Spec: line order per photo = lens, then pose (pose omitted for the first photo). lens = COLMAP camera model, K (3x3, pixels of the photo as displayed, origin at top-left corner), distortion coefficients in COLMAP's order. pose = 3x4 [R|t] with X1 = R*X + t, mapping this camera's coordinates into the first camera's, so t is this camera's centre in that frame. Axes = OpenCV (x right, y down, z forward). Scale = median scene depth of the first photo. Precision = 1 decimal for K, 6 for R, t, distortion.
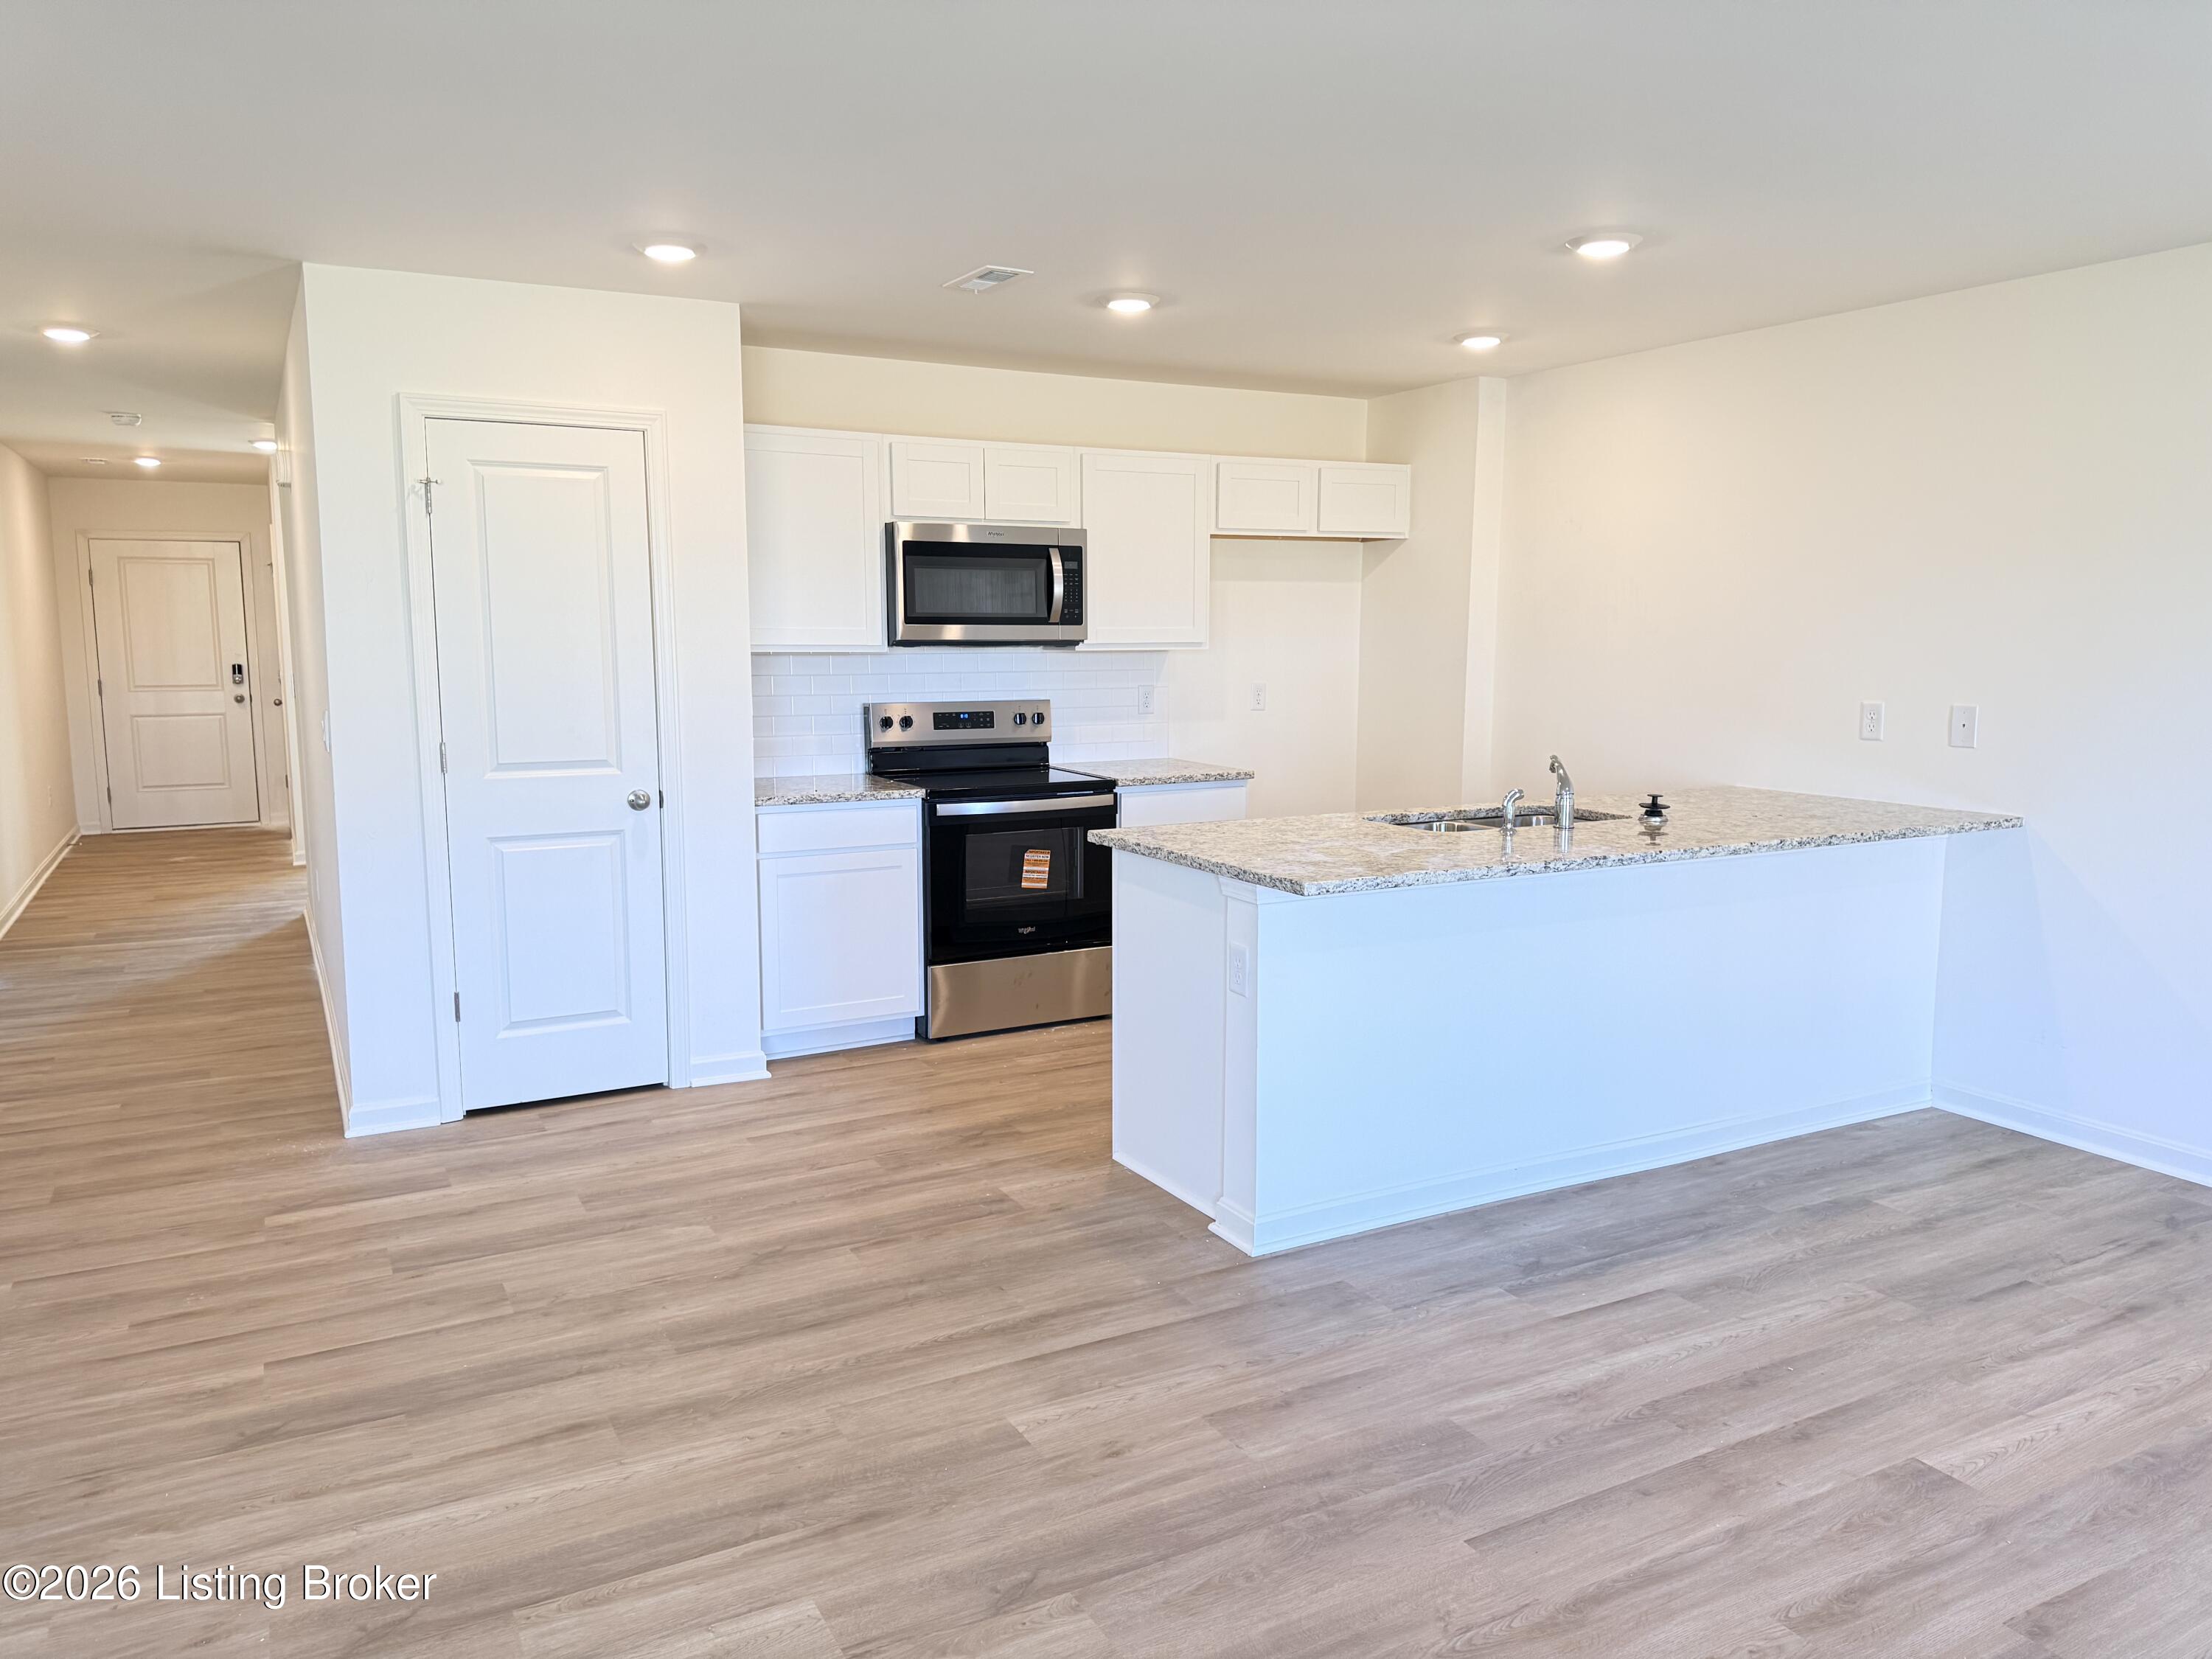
lens RADIAL K [[1565.6, 0, 1106.0], [0, 1565.6, 829.5], [0, 0, 1]] dist [0.018878, -0.022869]
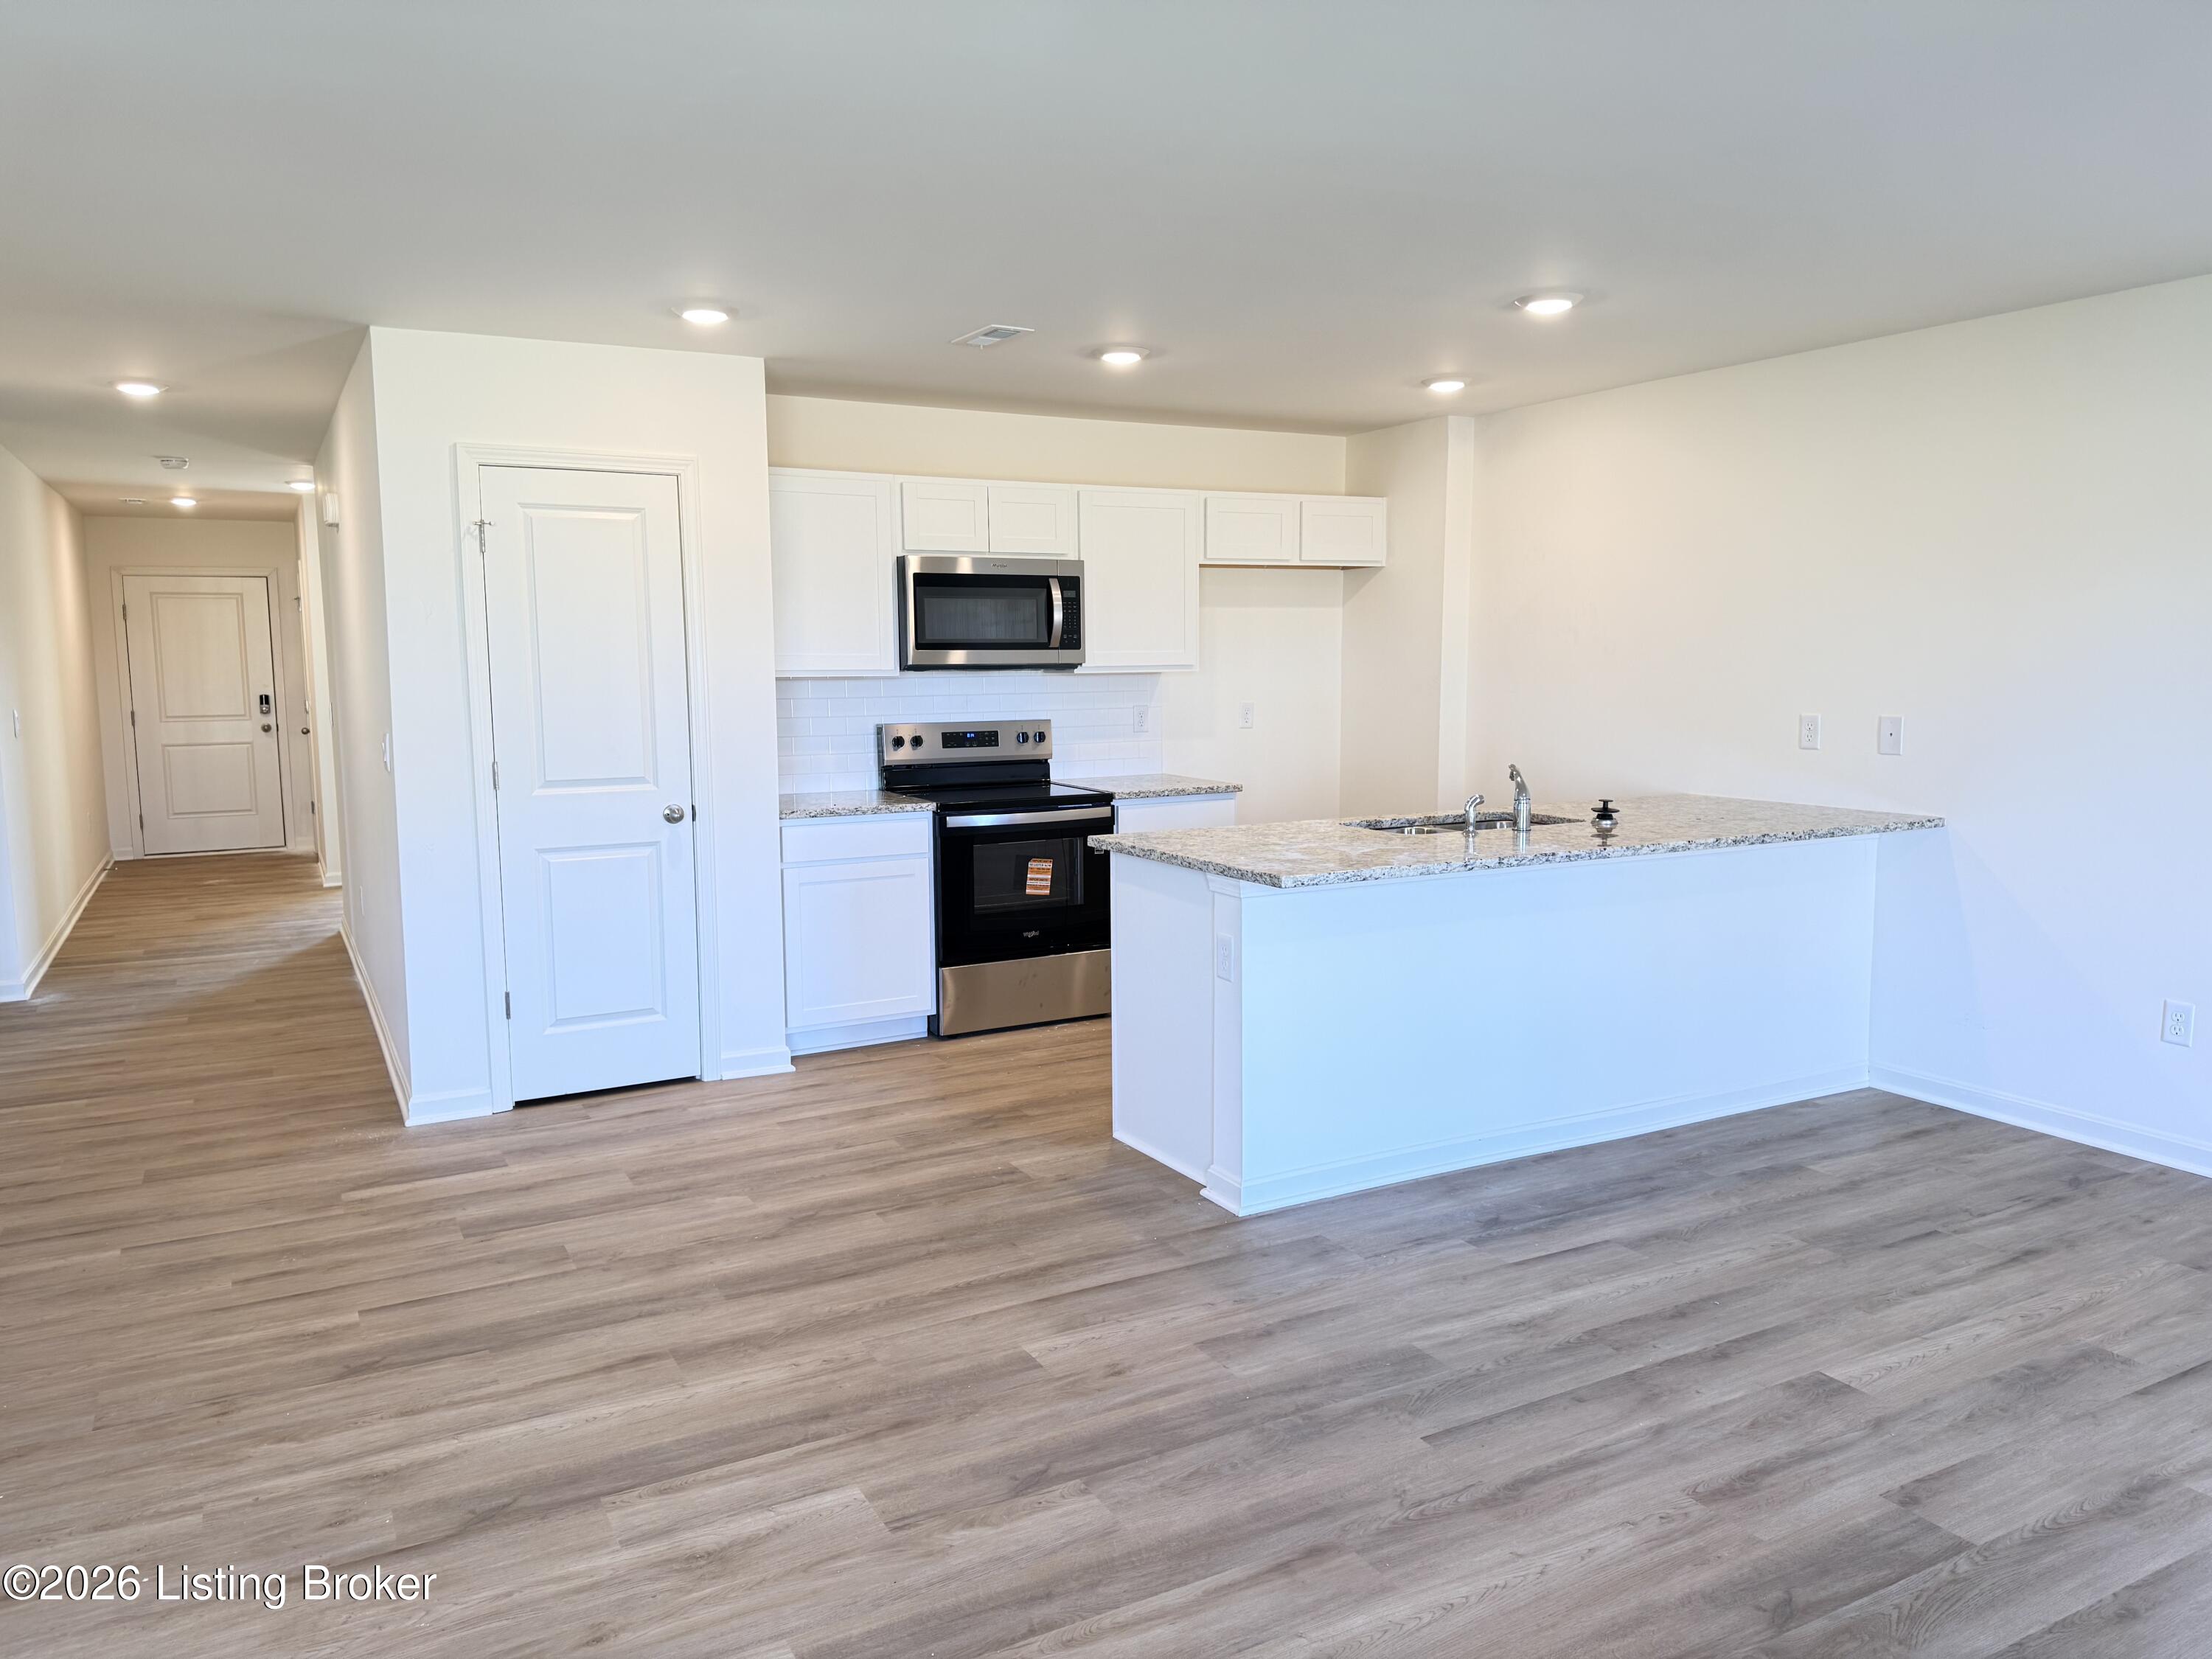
lens RADIAL K [[1565.6, 0, 1106.0], [0, 1565.6, 829.5], [0, 0, 1]] dist [0.018878, -0.022869]
pose [[0.999964, -0.008378, 0.001624, -0.000612], [0.008403, 0.999832, -0.016305, 0.017165], [-0.001488, 0.016318, 0.999866, -0.117152]]
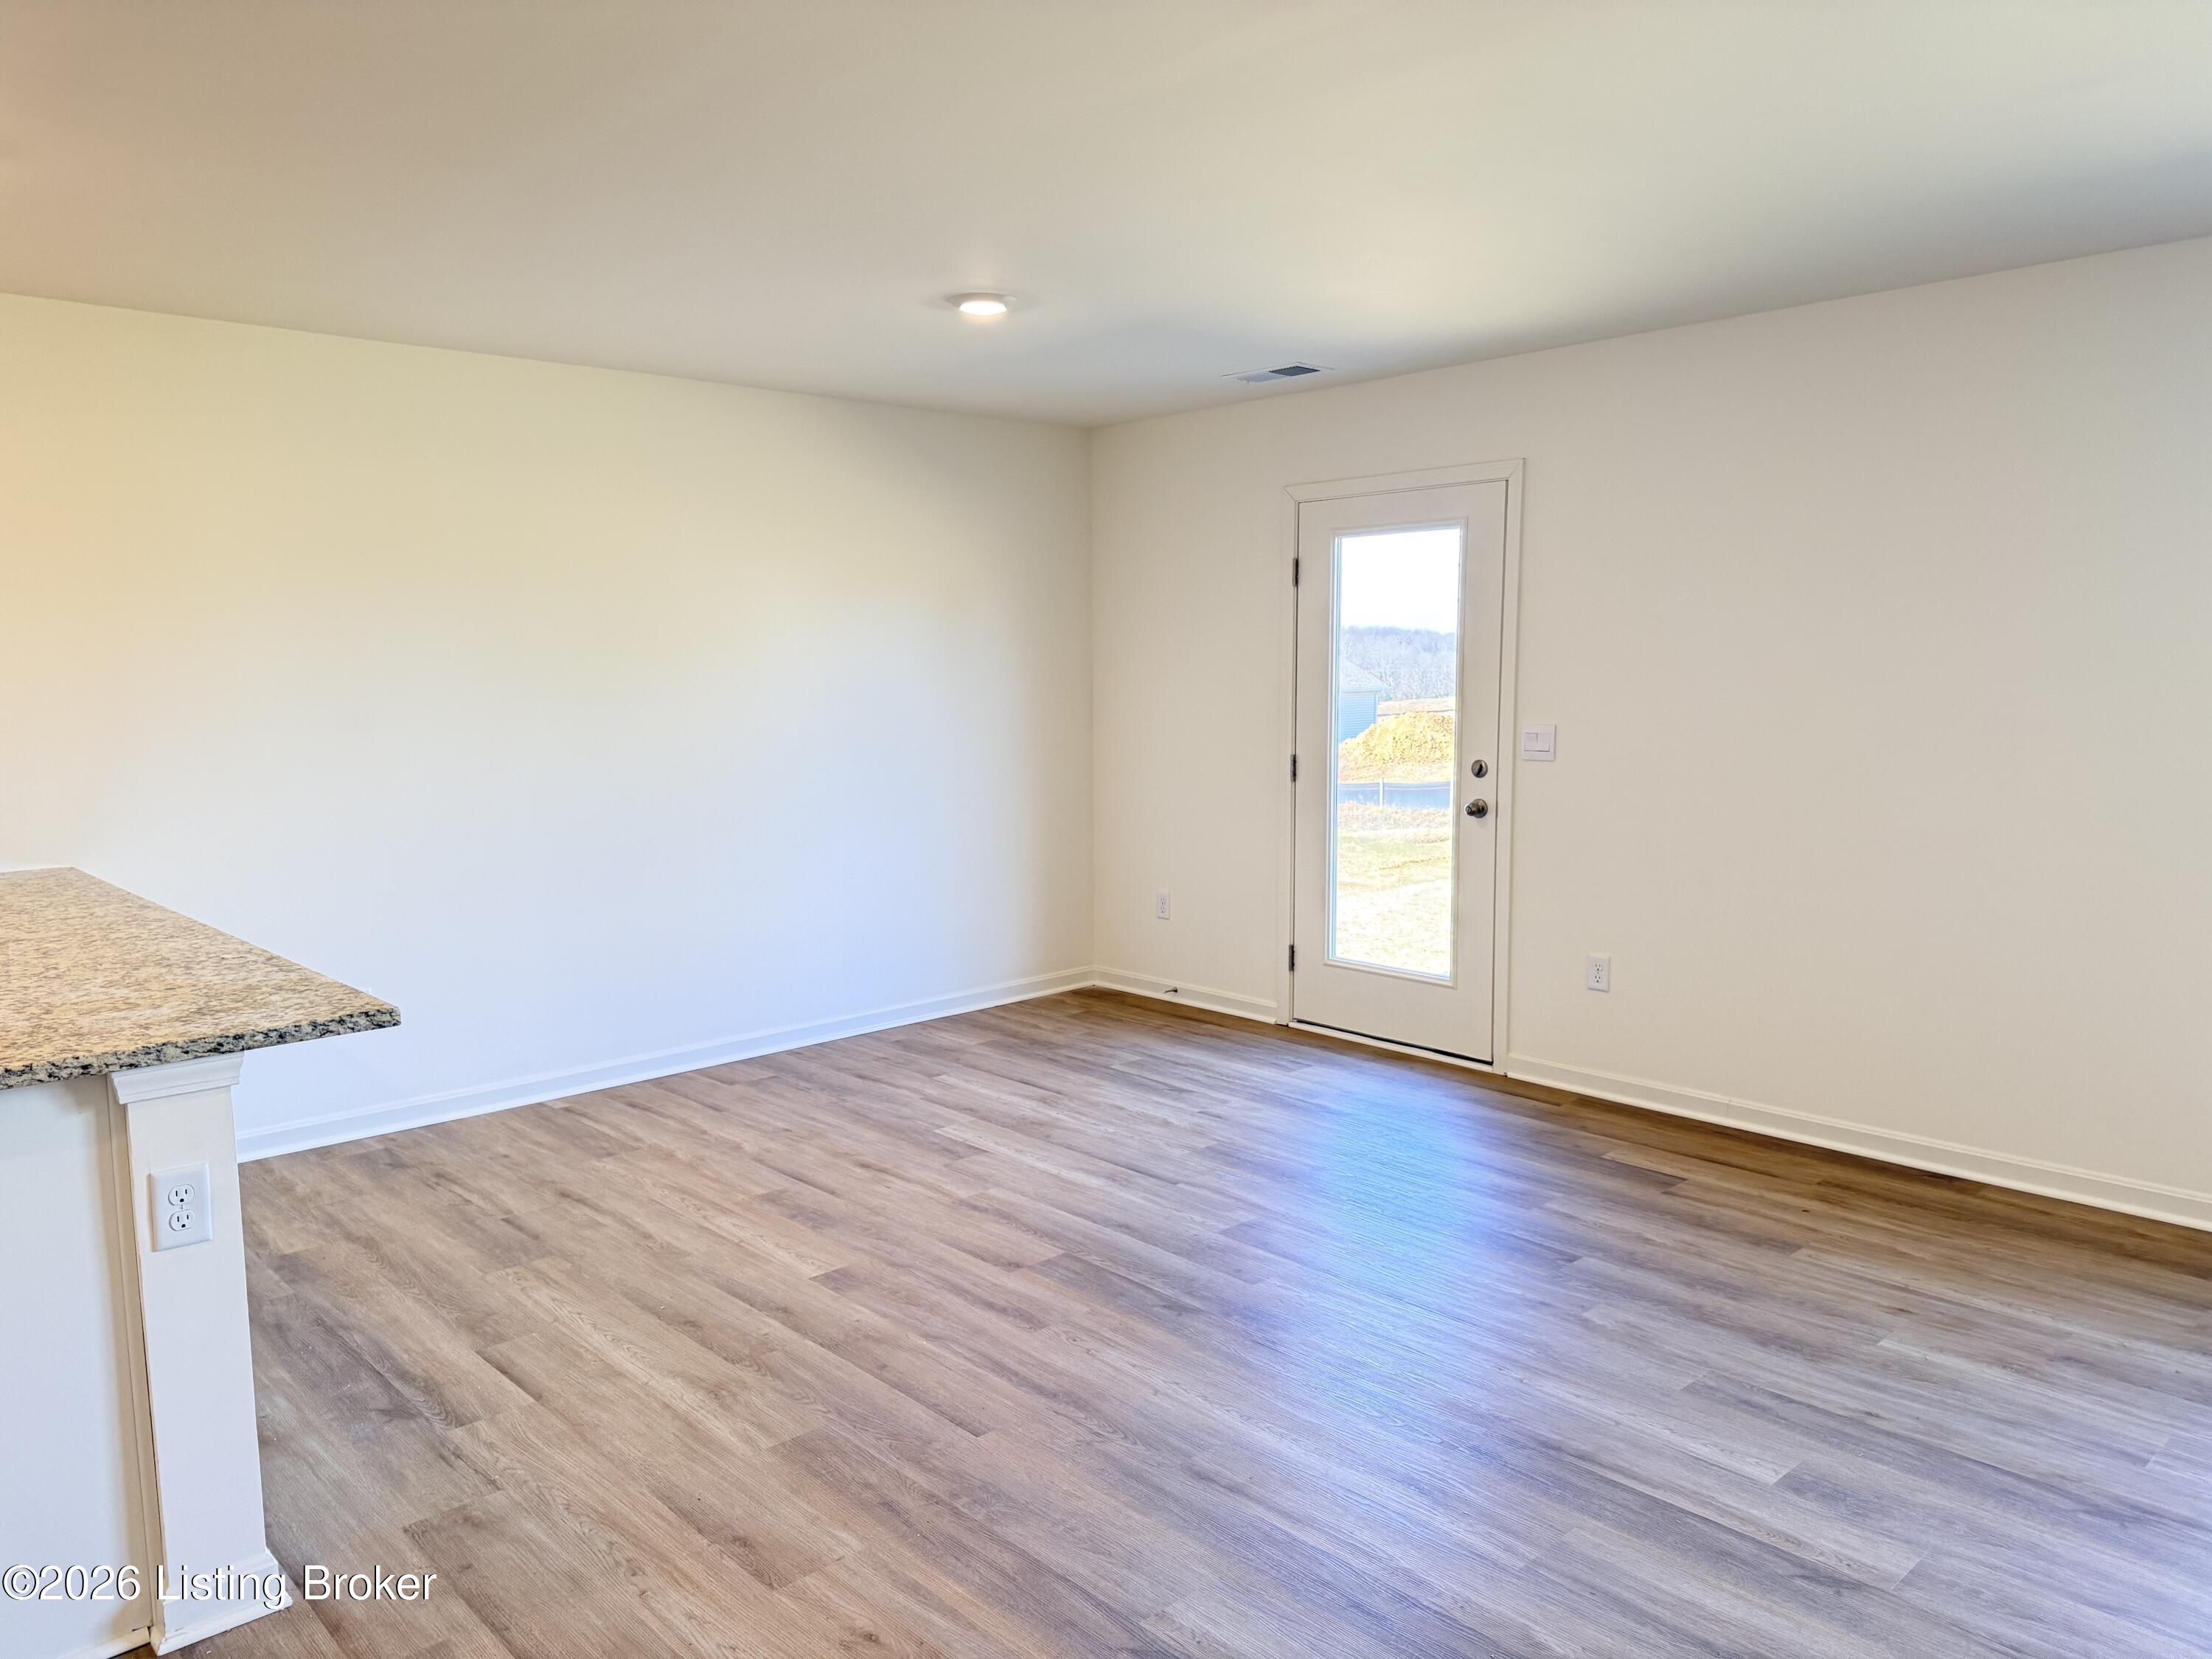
lens RADIAL K [[1543.3, 0, 1116.7], [0, 1543.3, 823.5], [0, 0, 1]] dist [0.077220, -0.098578]
pose [[-0.259836, -0.097961, 0.960671, -0.637967], [0.133917, 0.981573, 0.136313, -0.101918], [-0.956322, 0.164069, -0.241929, 0.812431]]
